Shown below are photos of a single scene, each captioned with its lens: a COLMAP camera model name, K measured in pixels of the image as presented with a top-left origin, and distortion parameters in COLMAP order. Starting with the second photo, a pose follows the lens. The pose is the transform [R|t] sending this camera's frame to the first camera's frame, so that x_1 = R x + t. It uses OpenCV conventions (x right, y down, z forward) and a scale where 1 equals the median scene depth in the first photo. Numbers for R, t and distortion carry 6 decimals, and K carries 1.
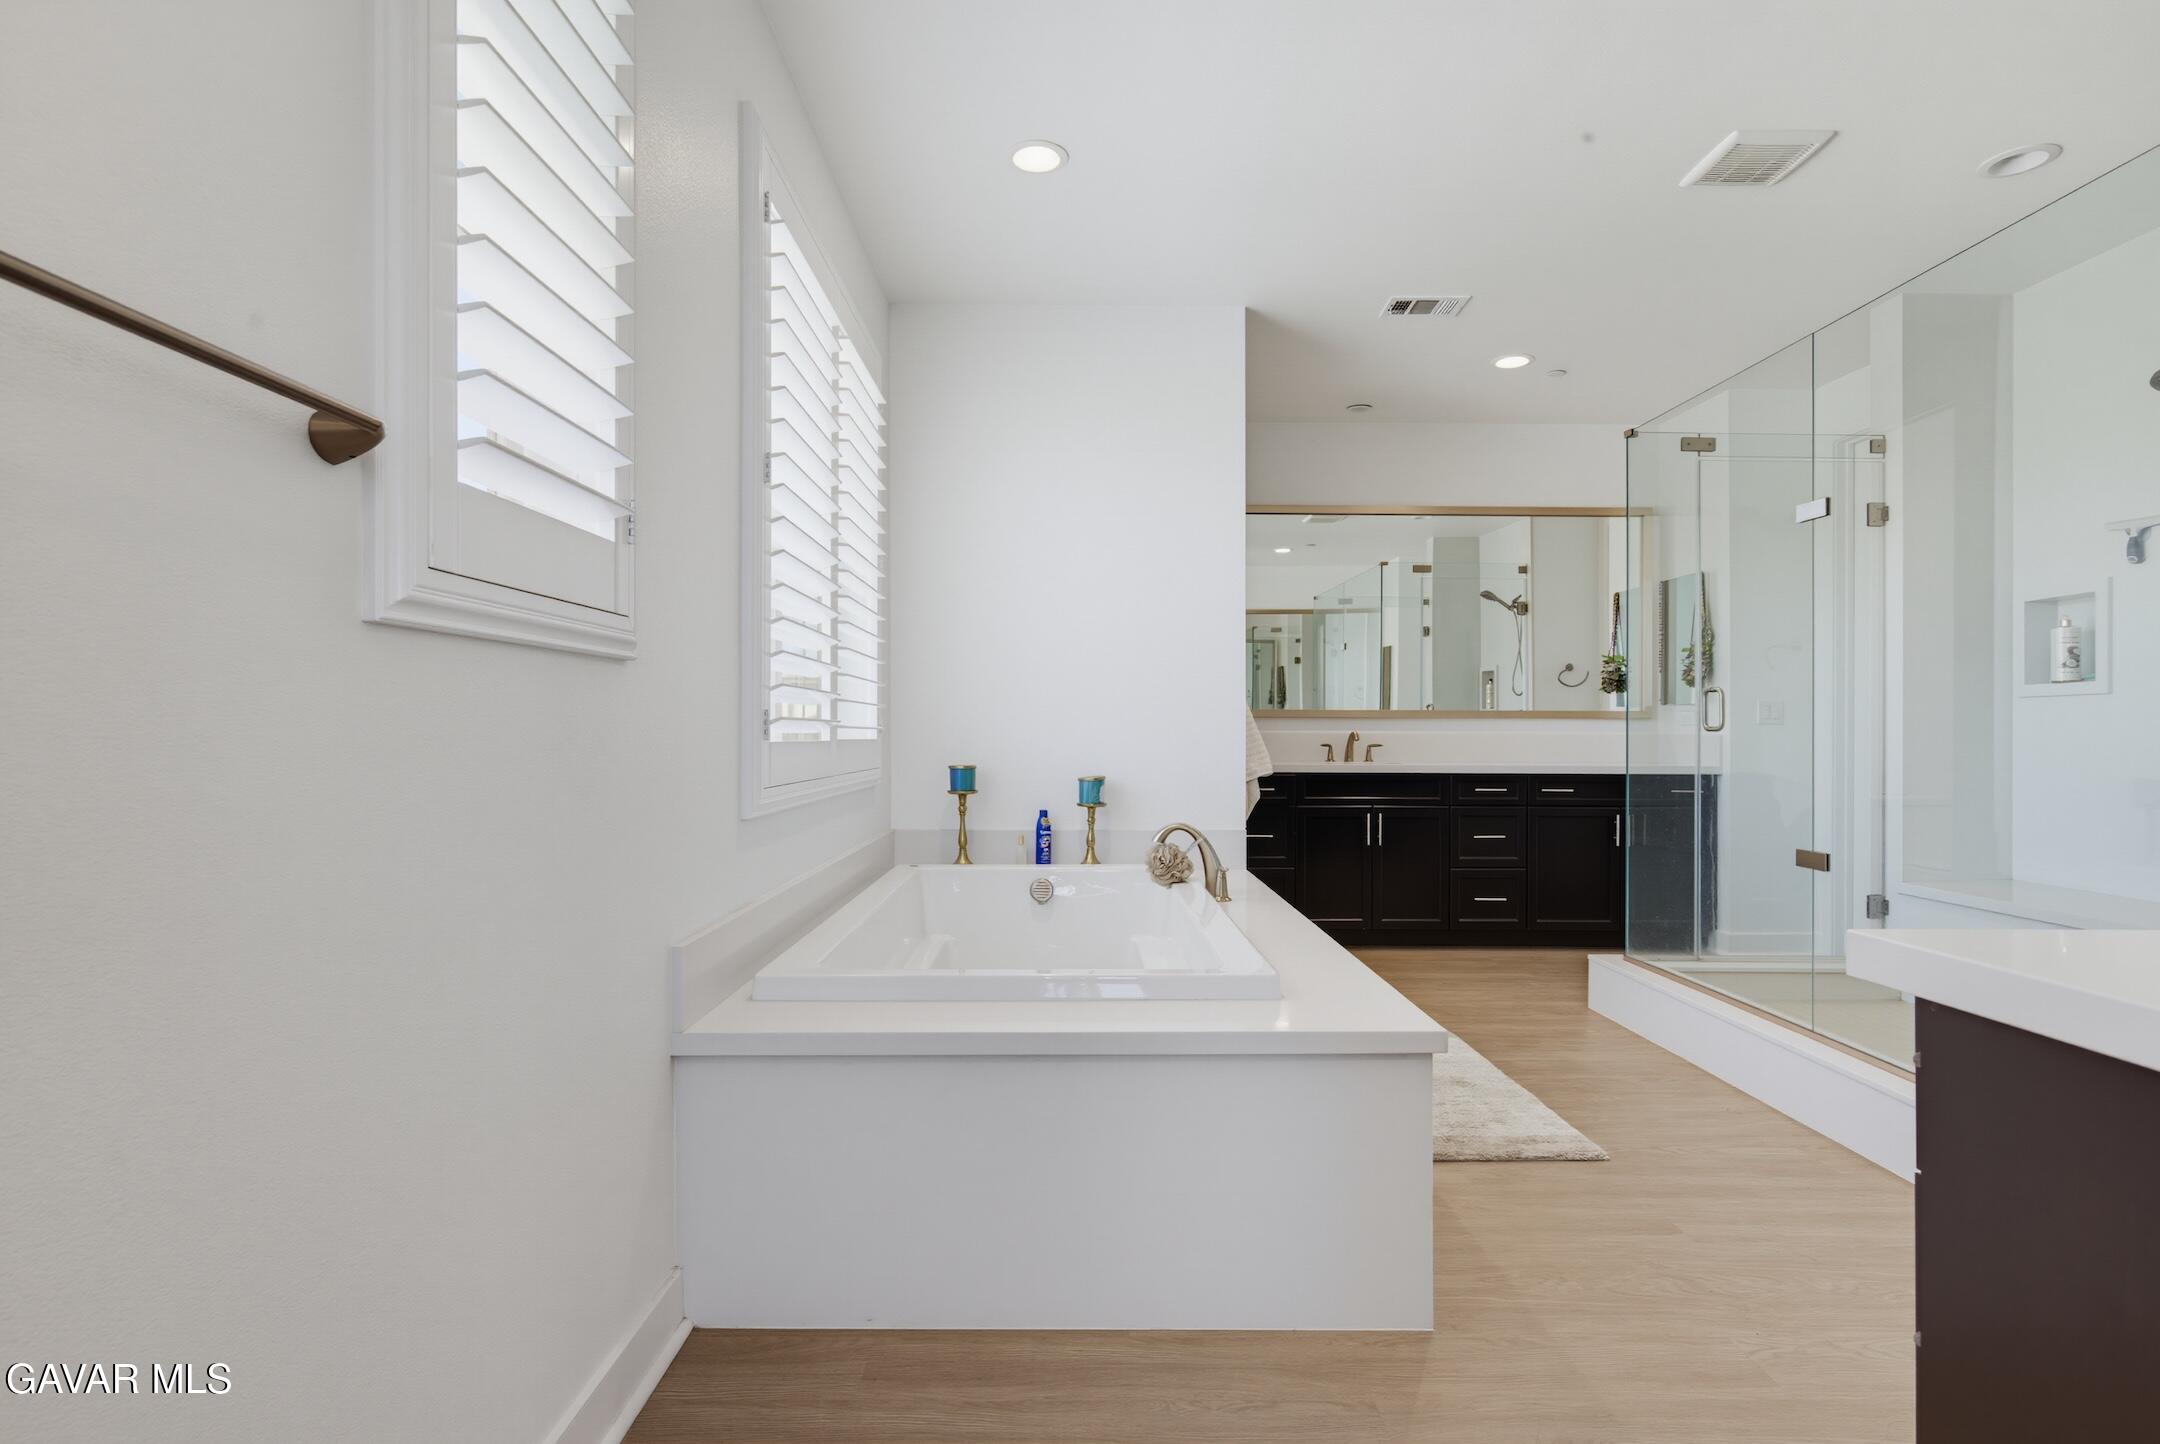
lens RADIAL K [[1095.0, 0, 1080.0], [0, 1095.0, 722.0], [0, 0, 1]] dist [-0.069172, -0.000017]
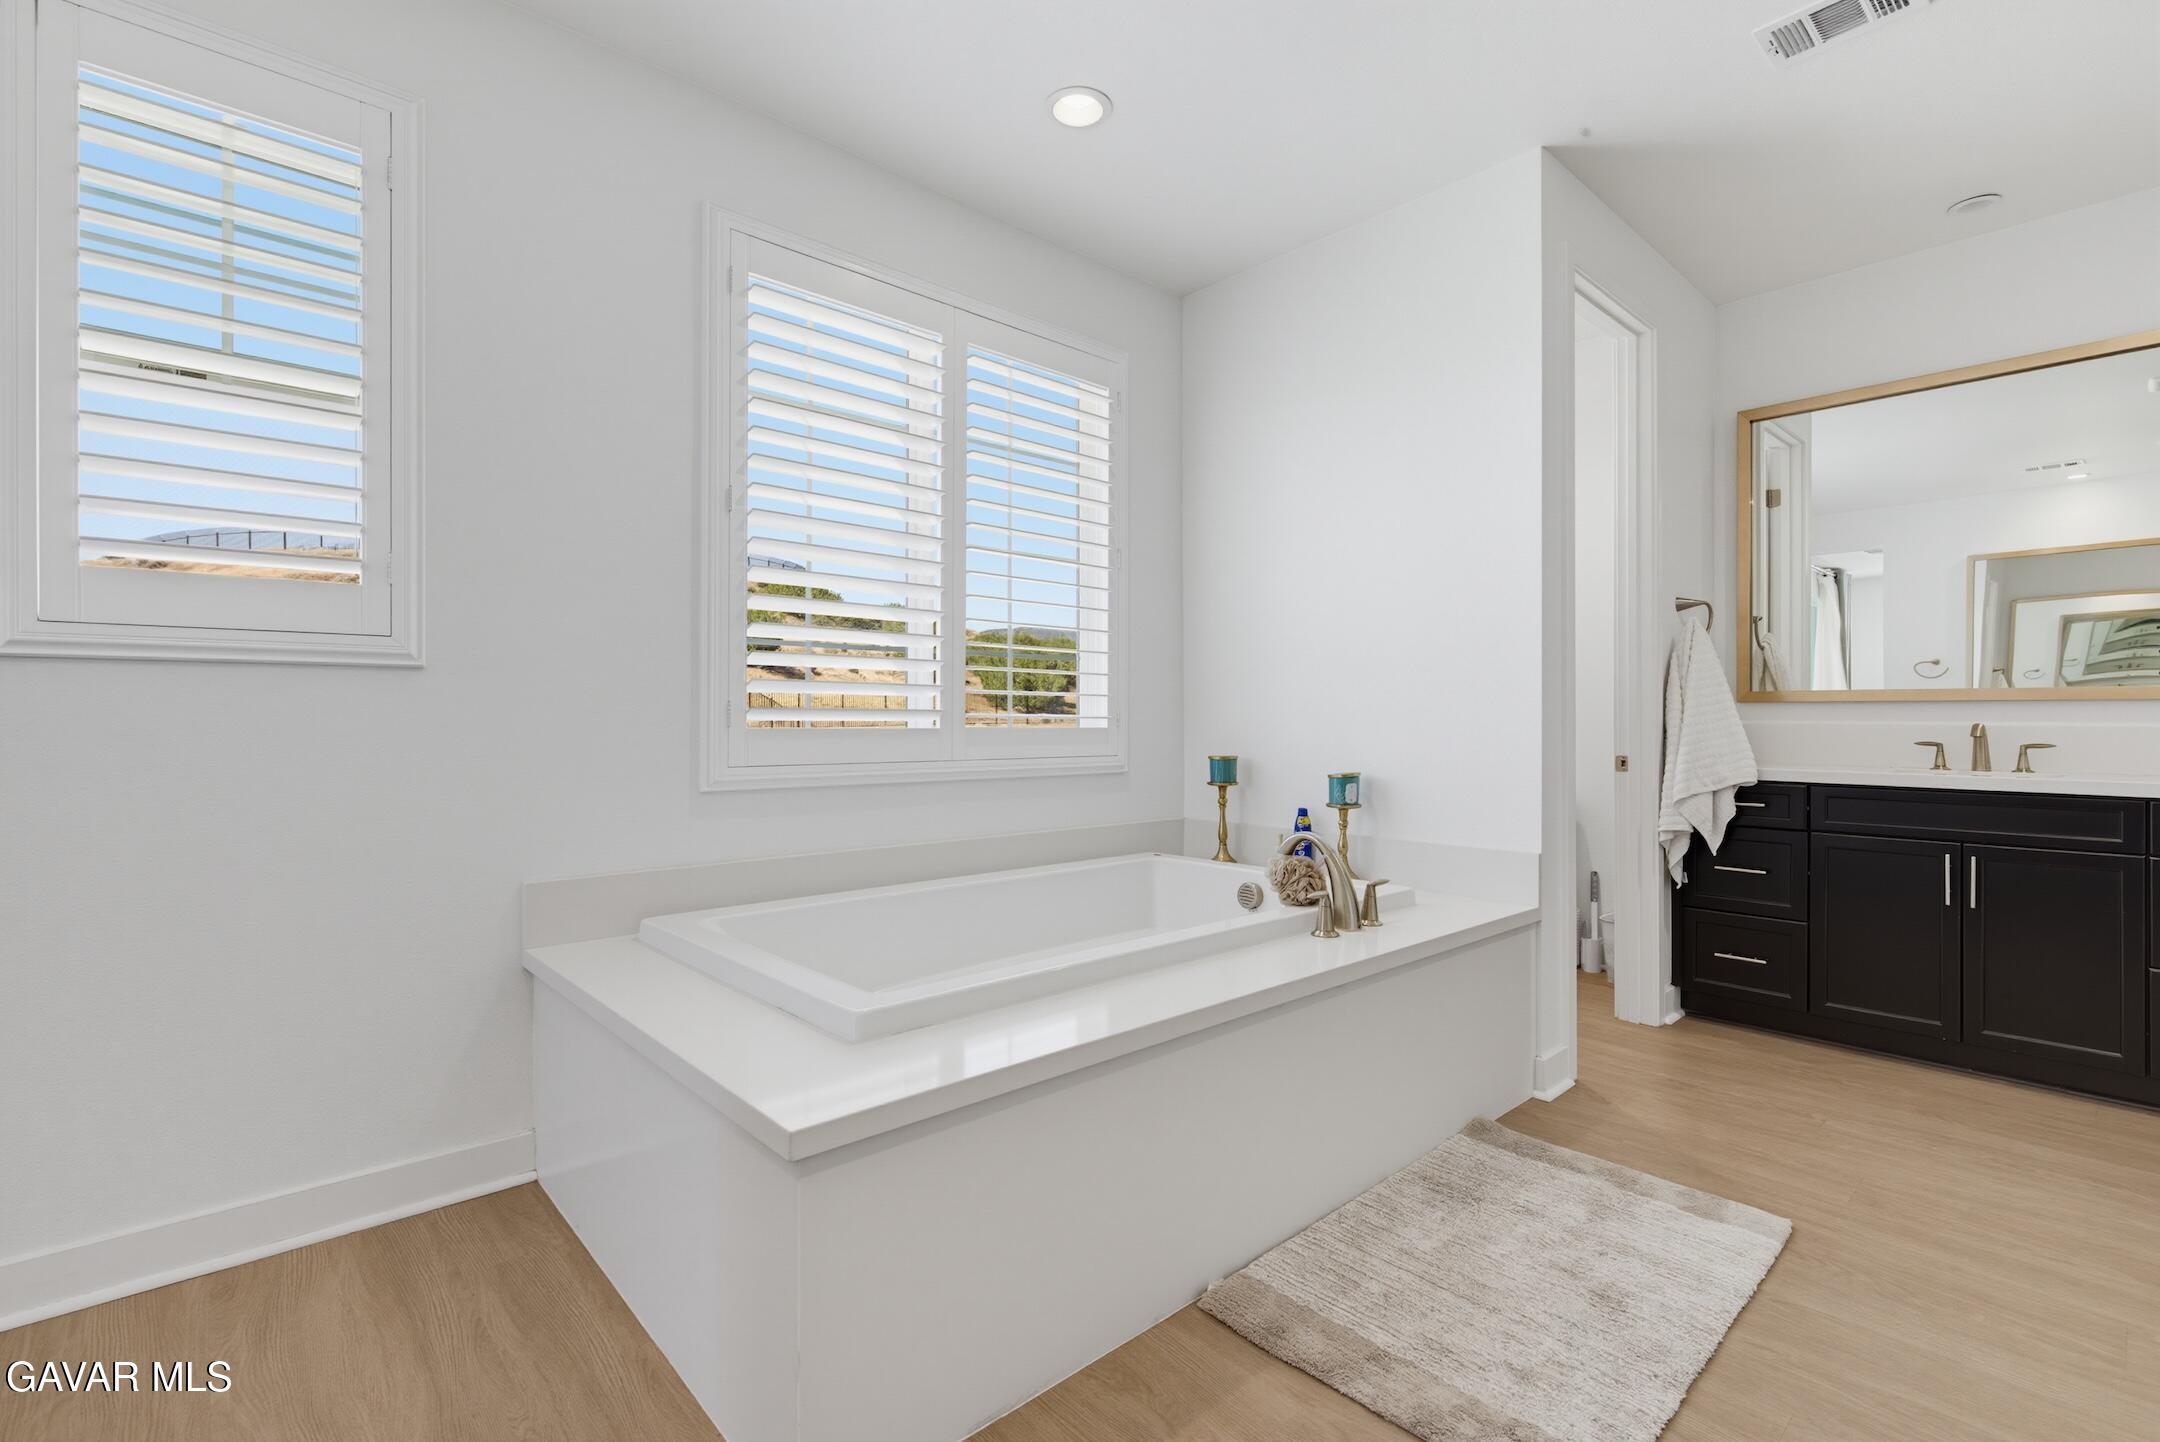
lens RADIAL K [[975.5, 0, 1080.0], [0, 975.5, 721.0], [0, 0, 1]] dist [0.000531, 0.000111]
pose [[0.671221, 0.004675, -0.741242, 0.448619], [0.004148, 0.999941, 0.010062, -0.000859], [0.741246, -0.009829, 0.671162, 0.324660]]
